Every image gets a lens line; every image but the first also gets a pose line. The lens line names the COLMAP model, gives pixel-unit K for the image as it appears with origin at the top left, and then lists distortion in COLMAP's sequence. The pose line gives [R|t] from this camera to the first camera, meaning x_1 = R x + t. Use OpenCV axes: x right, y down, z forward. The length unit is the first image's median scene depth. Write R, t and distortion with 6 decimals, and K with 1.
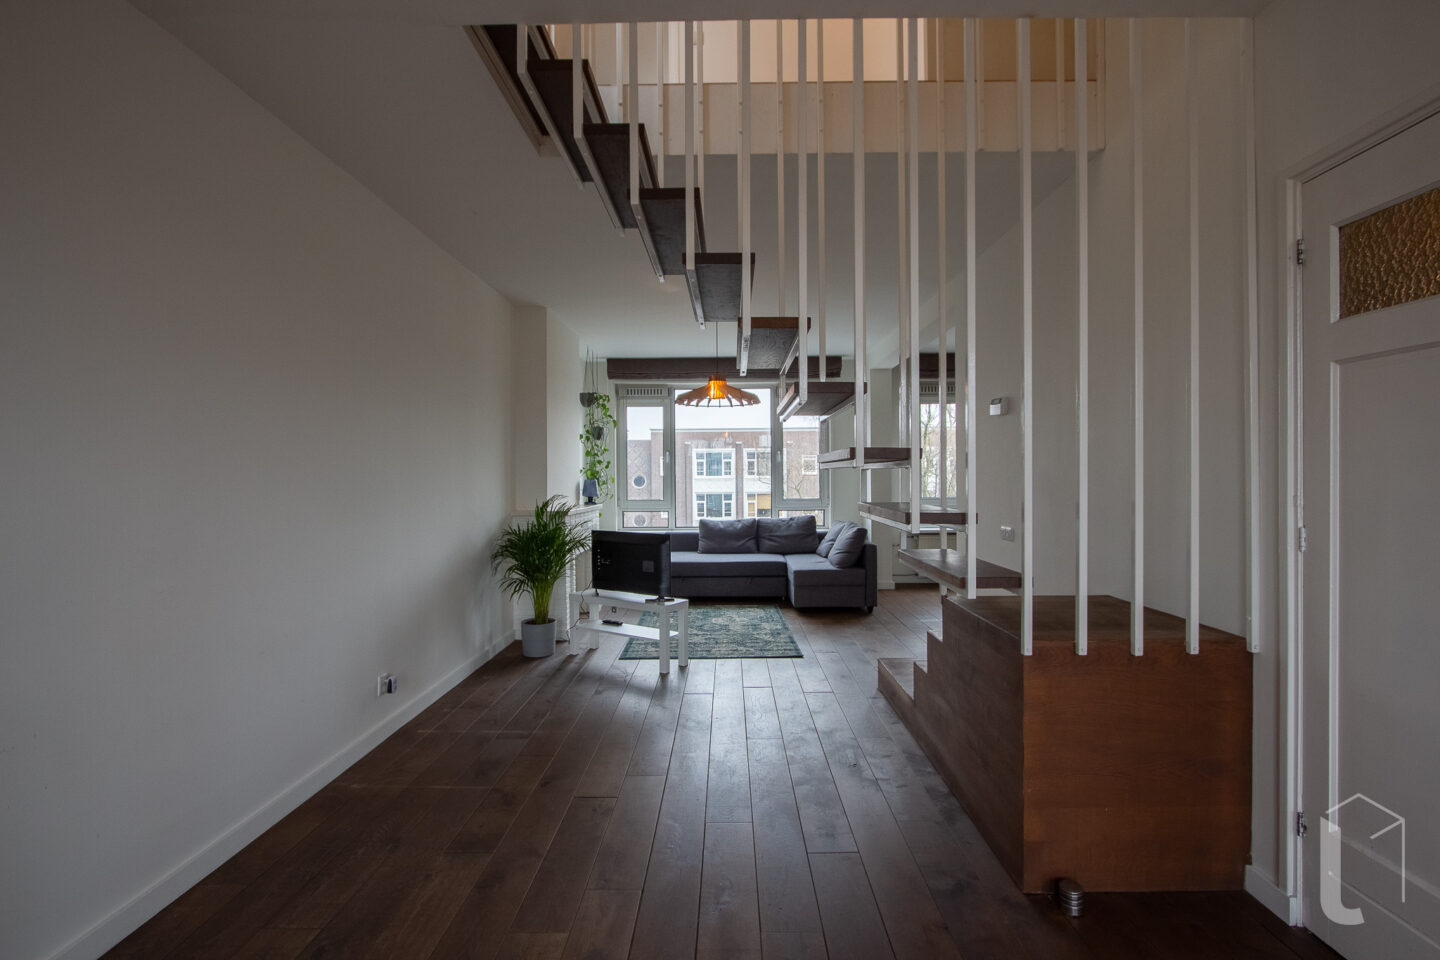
lens RADIAL K [[677.6, 0, 724.7], [0, 677.6, 479.3], [0, 0, 1]] dist [-0.019944, 0.003498]
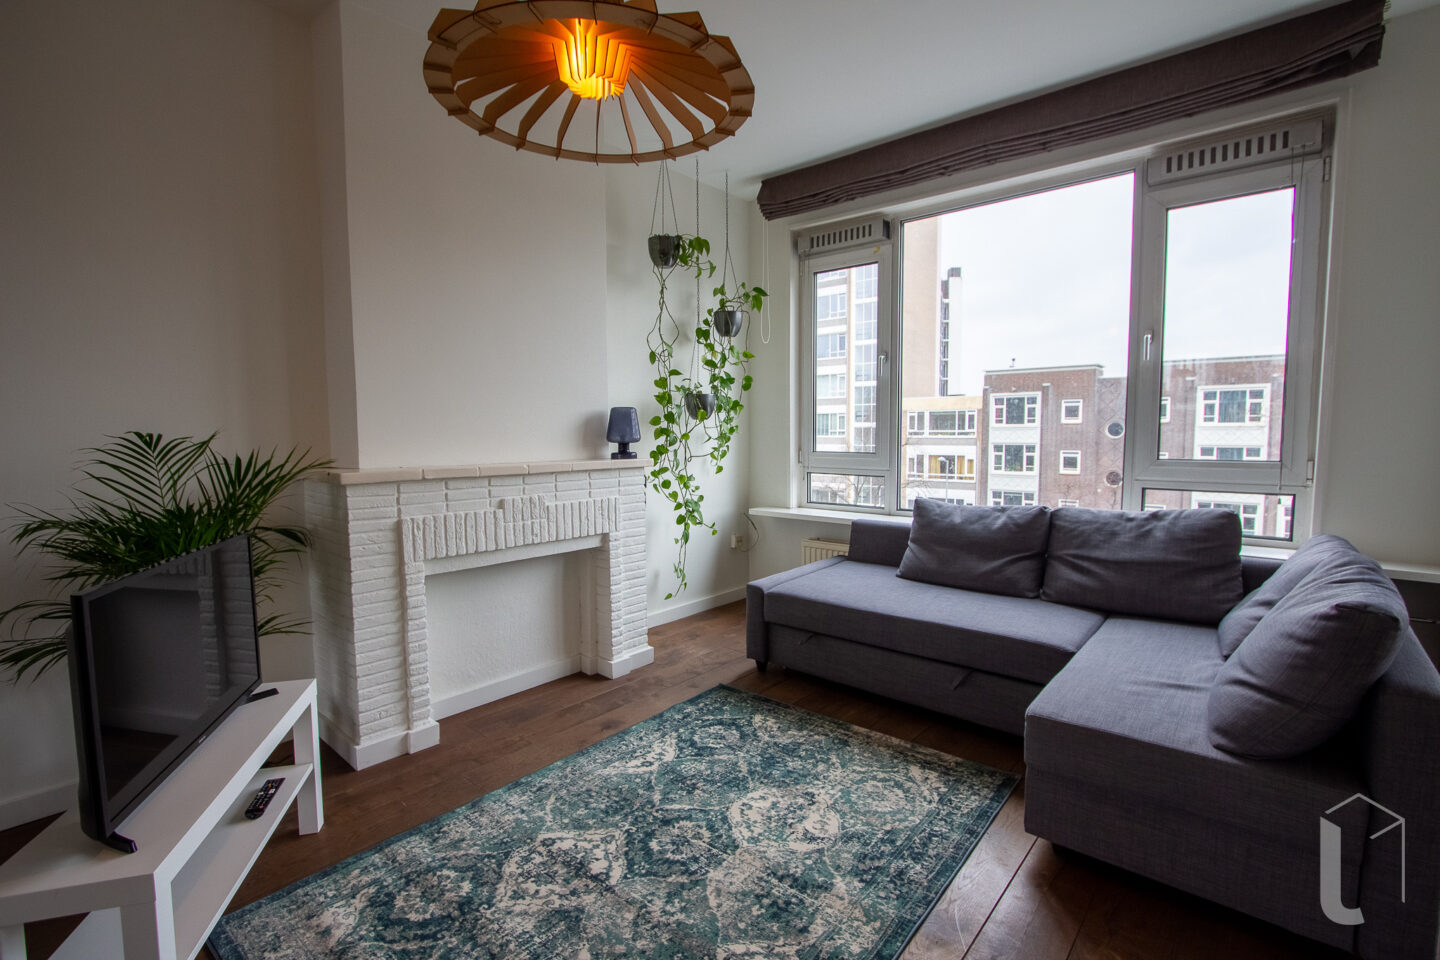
lens RADIAL K [[677.6, 0, 711.9], [0, 677.6, 483.0], [0, 0, 1]] dist [-0.019944, 0.003498]
pose [[0.763939, 0.050510, -0.643309, 0.147051], [0.000506, 0.996885, 0.078872, 0.014472], [0.645288, -0.060579, 0.761533, 0.584955]]
